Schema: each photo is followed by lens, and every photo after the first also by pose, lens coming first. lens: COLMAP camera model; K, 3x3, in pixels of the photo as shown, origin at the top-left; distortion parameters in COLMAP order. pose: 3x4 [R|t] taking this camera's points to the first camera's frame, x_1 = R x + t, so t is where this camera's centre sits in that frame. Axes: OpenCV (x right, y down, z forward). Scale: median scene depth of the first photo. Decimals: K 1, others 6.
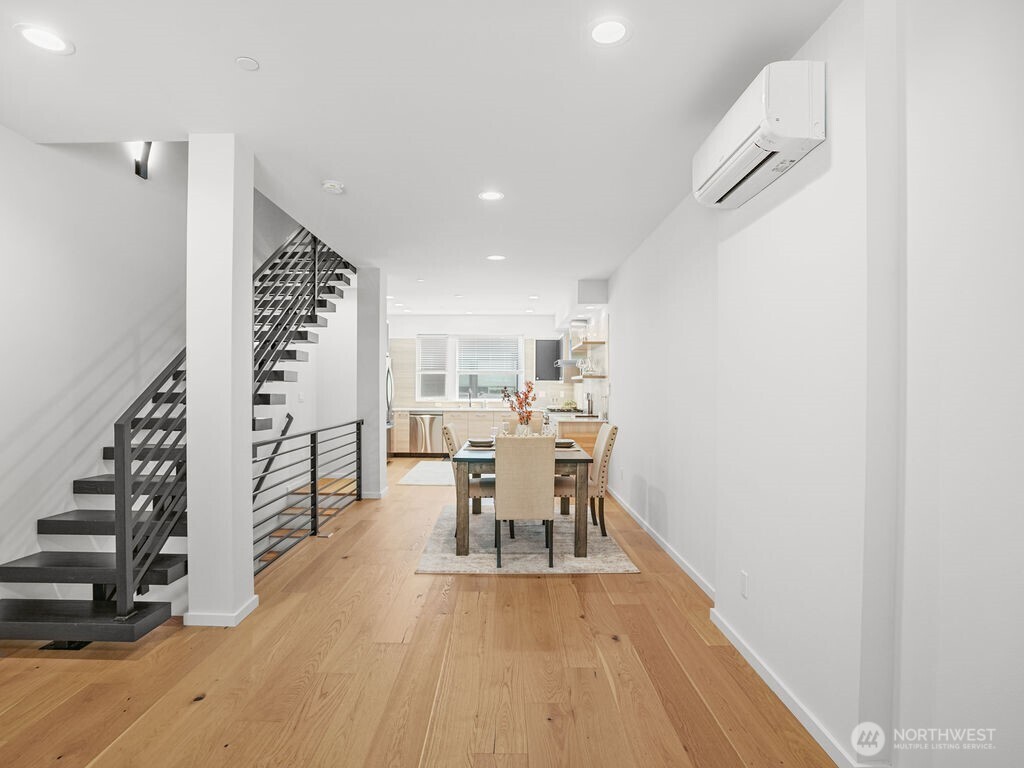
lens RADIAL K [[545.9, 0, 510.6], [0, 545.9, 388.9], [0, 0, 1]] dist [-0.036069, 0.005359]
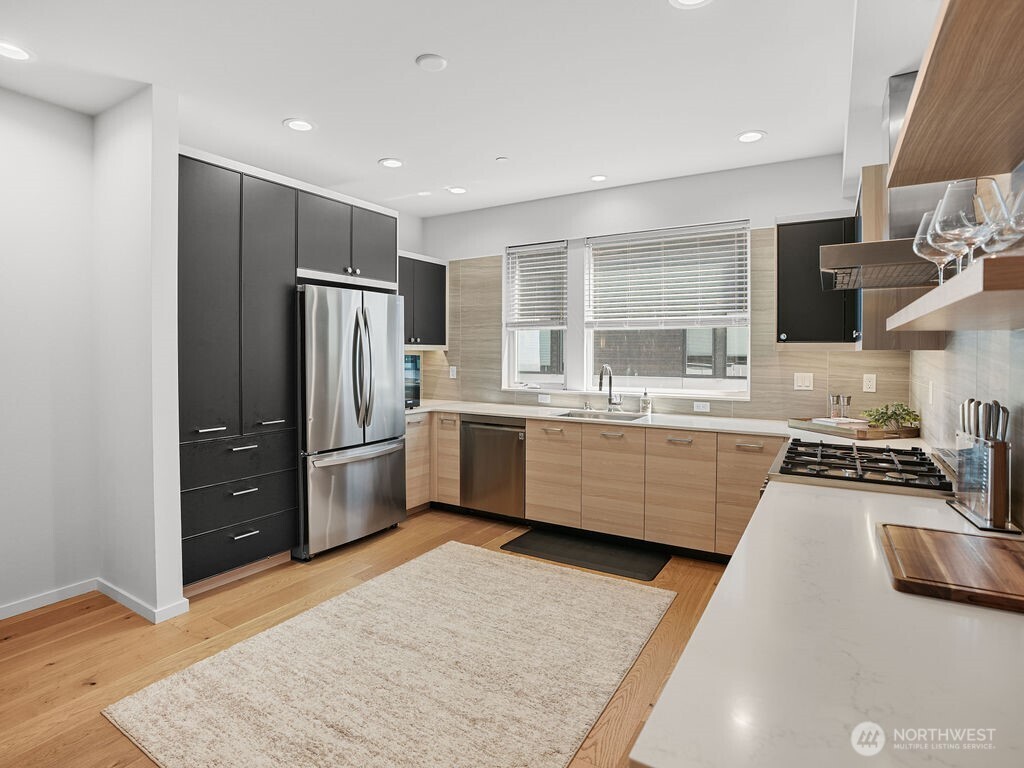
lens RADIAL K [[534.3, 0, 515.2], [0, 534.3, 357.0], [0, 0, 1]] dist [-0.063313, 0.021935]
pose [[0.853708, 0.001793, -0.520750, 0.095951], [-0.001235, 0.999998, 0.001418, -0.007991], [0.520751, -0.000568, 0.853708, 0.779423]]
